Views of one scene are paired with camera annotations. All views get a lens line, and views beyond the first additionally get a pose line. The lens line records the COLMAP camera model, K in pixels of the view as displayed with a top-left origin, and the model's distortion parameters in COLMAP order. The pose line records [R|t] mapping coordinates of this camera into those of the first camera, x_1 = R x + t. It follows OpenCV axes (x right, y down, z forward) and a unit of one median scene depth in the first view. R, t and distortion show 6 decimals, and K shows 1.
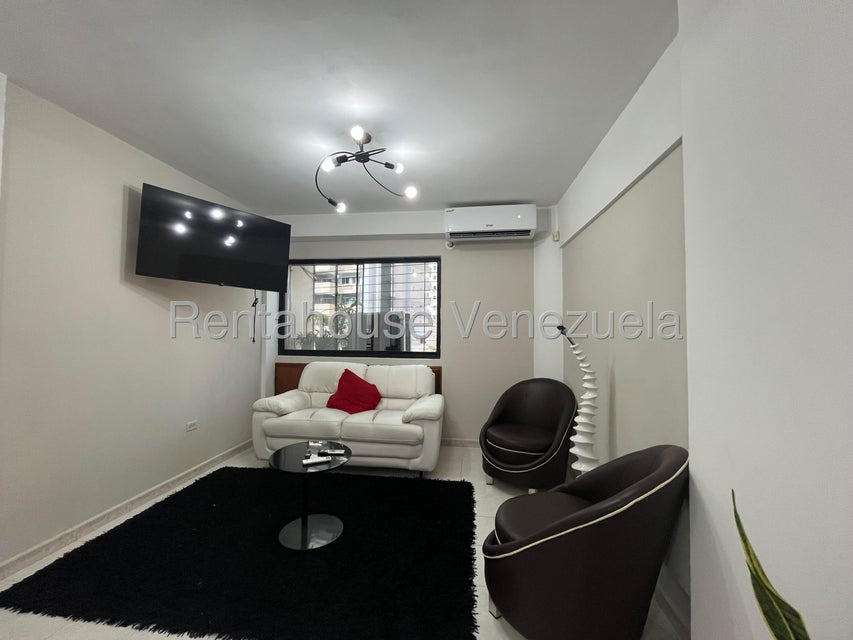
lens RADIAL K [[345.7, 0, 427.3], [0, 345.7, 313.6], [0, 0, 1]] dist [-0.005501, 0.000095]
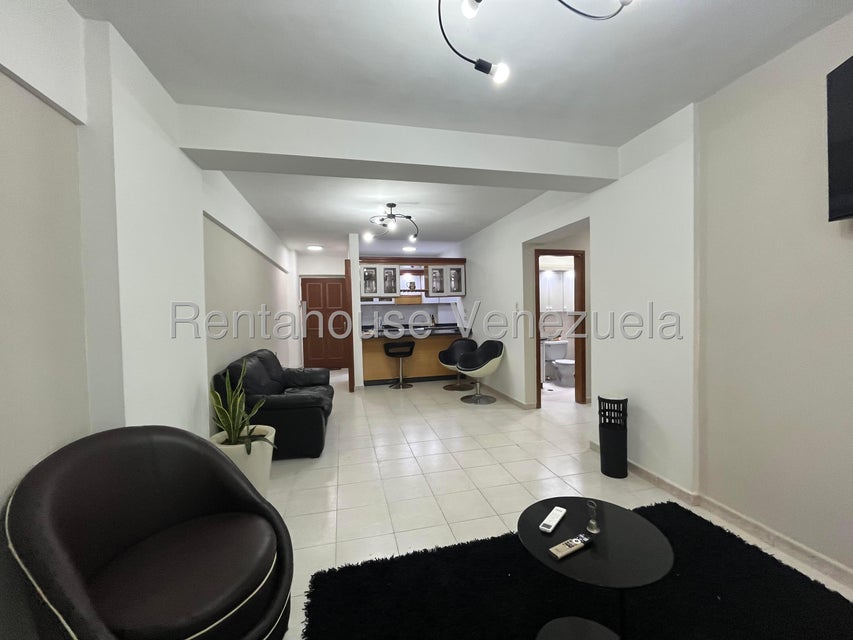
lens RADIAL K [[345.7, 0, 423.2], [0, 345.7, 318.5], [0, 0, 1]] dist [-0.005501, 0.000095]
pose [[-0.935928, 0.004800, -0.352160, 0.046863], [0.013248, 0.999679, -0.021582, 0.053052], [0.351943, -0.024865, -0.935691, 0.789689]]
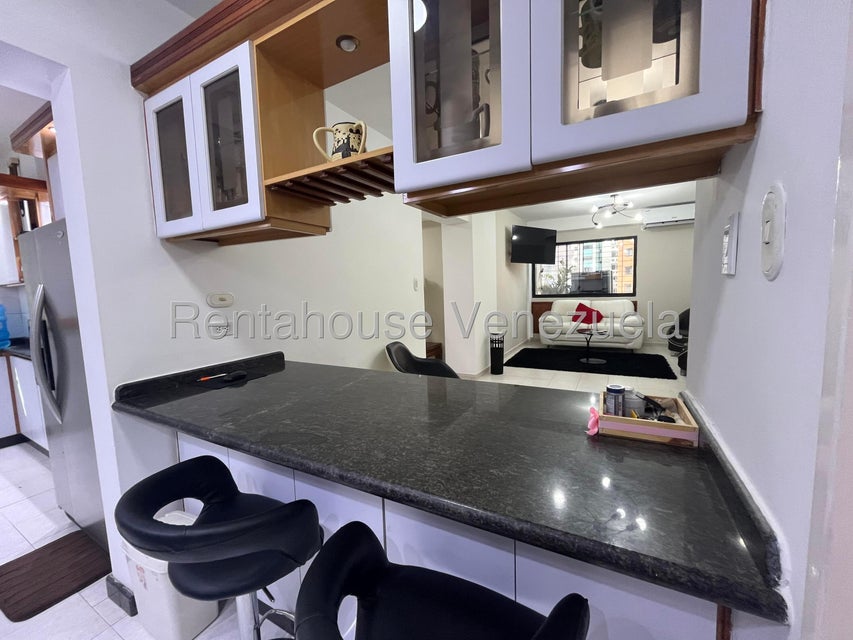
lens RADIAL K [[345.7, 0, 428.0], [0, 345.7, 320.2], [0, 0, 1]] dist [-0.005501, 0.000095]
pose [[0.931217, -0.004054, -0.364444, -0.333752], [0.055278, 0.989941, 0.130232, -0.036900], [0.360250, -0.141420, 0.922074, -1.076161]]
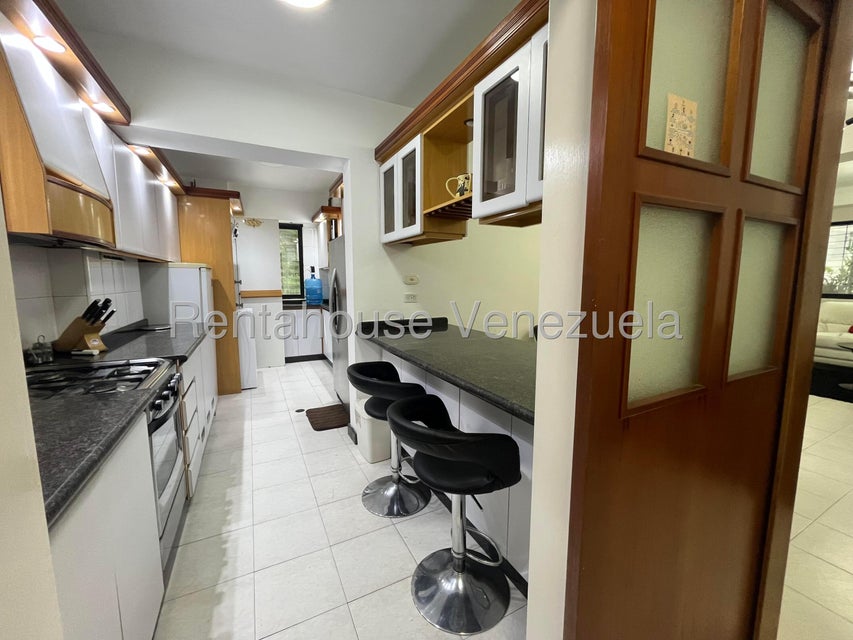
lens RADIAL K [[345.7, 0, 426.1], [0, 345.7, 317.9], [0, 0, 1]] dist [-0.005501, 0.000095]
pose [[0.563718, 0.083217, -0.821764, -0.126612], [0.042717, 0.990643, 0.129622, -0.032957], [0.824862, -0.108173, 0.554889, -1.139770]]
